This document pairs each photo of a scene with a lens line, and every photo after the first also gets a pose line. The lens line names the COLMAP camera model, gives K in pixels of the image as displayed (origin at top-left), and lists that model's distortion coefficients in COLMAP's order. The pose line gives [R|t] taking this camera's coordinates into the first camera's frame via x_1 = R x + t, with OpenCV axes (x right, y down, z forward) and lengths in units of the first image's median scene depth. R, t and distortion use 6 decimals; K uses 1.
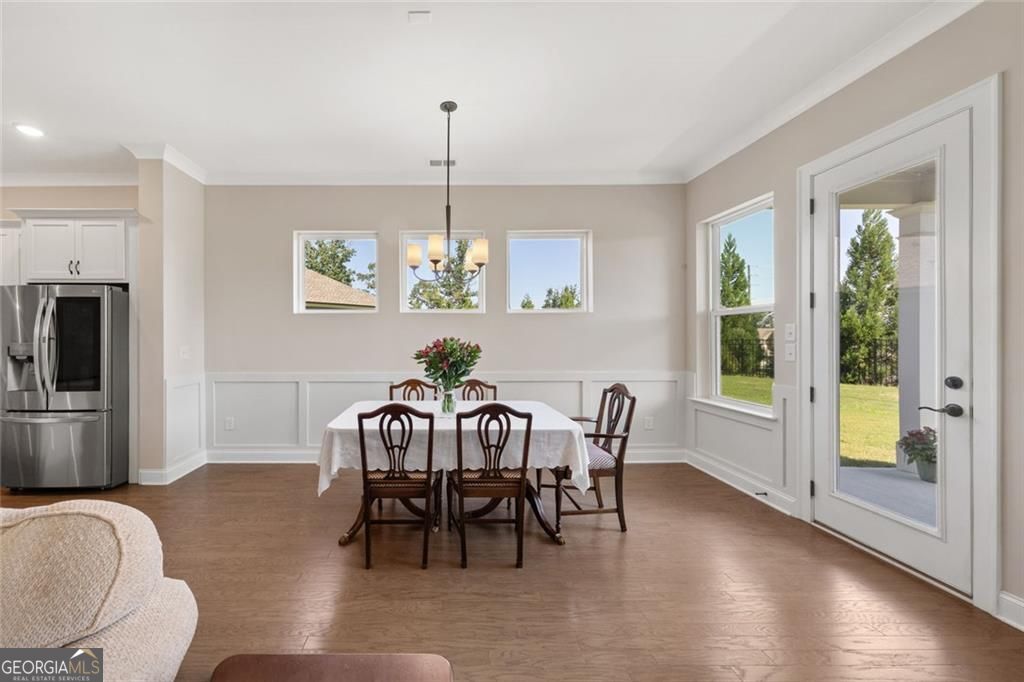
lens RADIAL K [[389.0, 0, 434.5], [0, 389.0, 337.6], [0, 0, 1]] dist [0.002684, 0.000247]
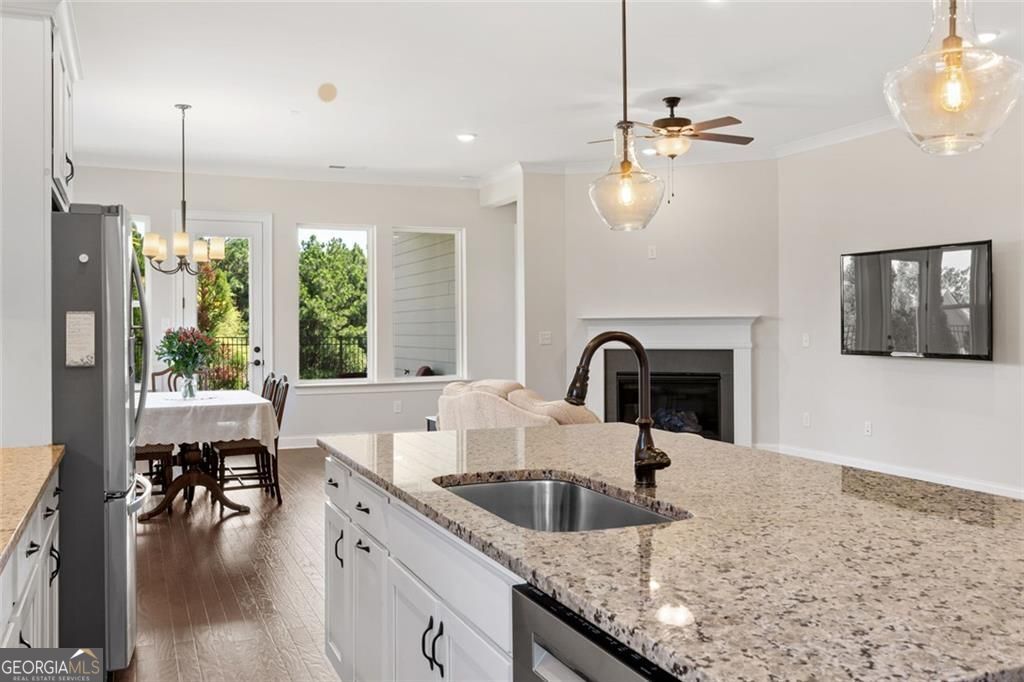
lens RADIAL K [[894.0, 0, 513.7], [0, 894.0, 321.4], [0, 0, 1]] dist [0.005930, 0.005084]
pose [[-0.398166, 0.008550, 0.917274, -2.097426], [0.002947, 0.999963, -0.008042, 0.004276], [-0.917309, -0.000499, -0.398176, 0.954046]]
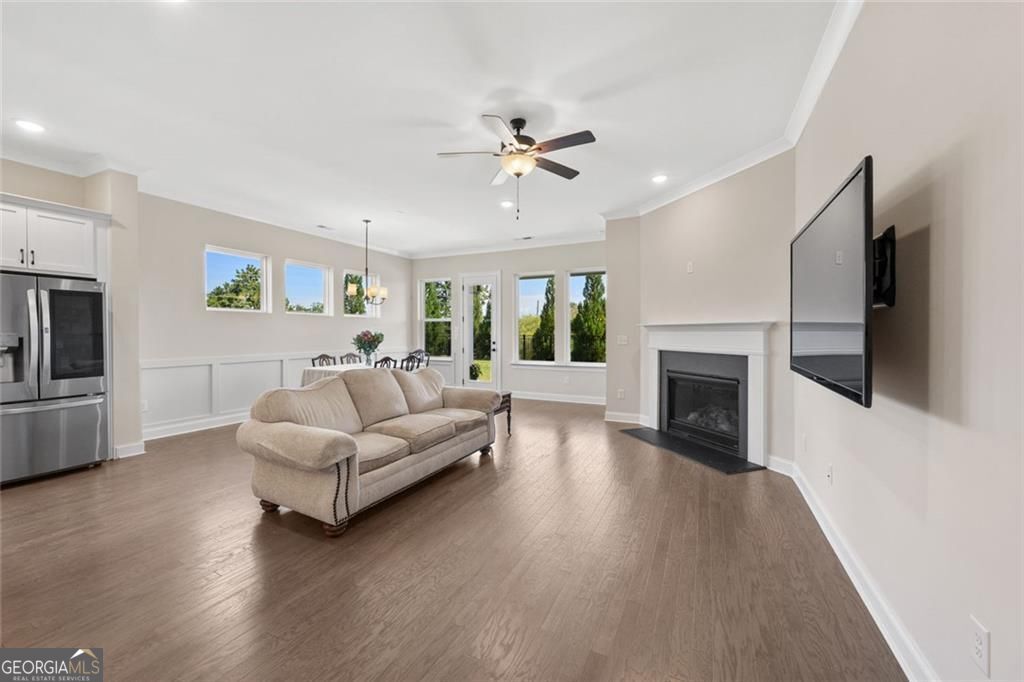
lens RADIAL K [[402.6, 0, 508.7], [0, 402.6, 335.1], [0, 0, 1]] dist [0.001756, 0.000011]
pose [[0.442339, -0.003840, 0.896840, -1.317558], [-0.005275, 0.999962, 0.006883, 0.003737], [-0.896832, -0.007775, 0.442302, -0.546483]]
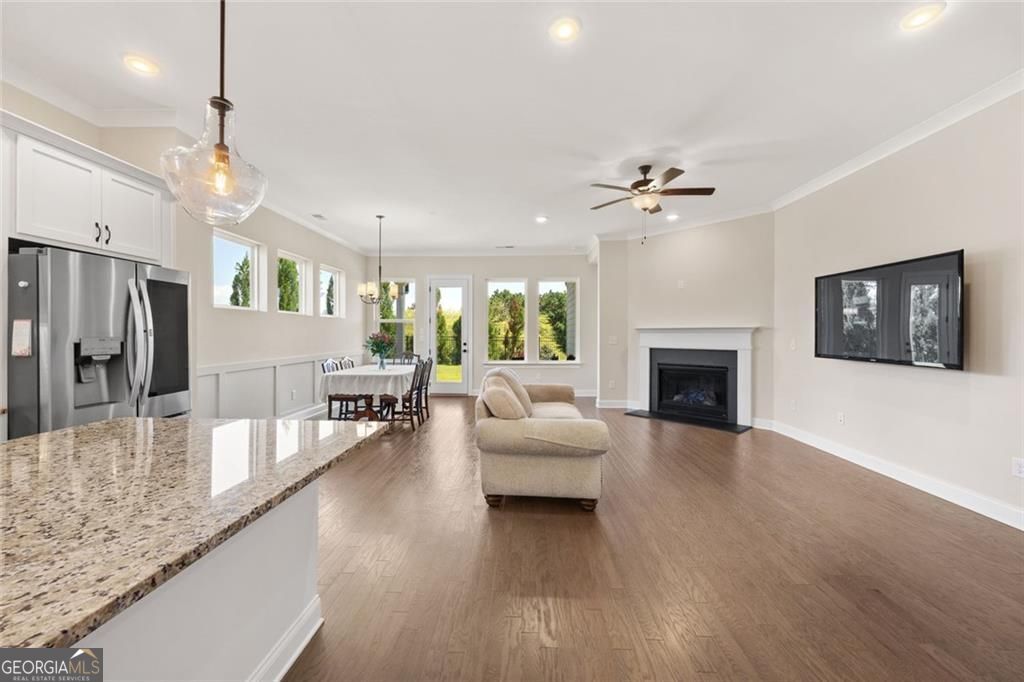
lens RADIAL K [[402.6, 0, 508.7], [0, 402.6, 335.1], [0, 0, 1]] dist [0.001756, 0.000011]
pose [[0.041018, -0.002678, 0.999155, -1.666807], [-0.005144, 0.999983, 0.002891, 0.003599], [-0.999145, -0.005258, 0.041004, 0.213745]]
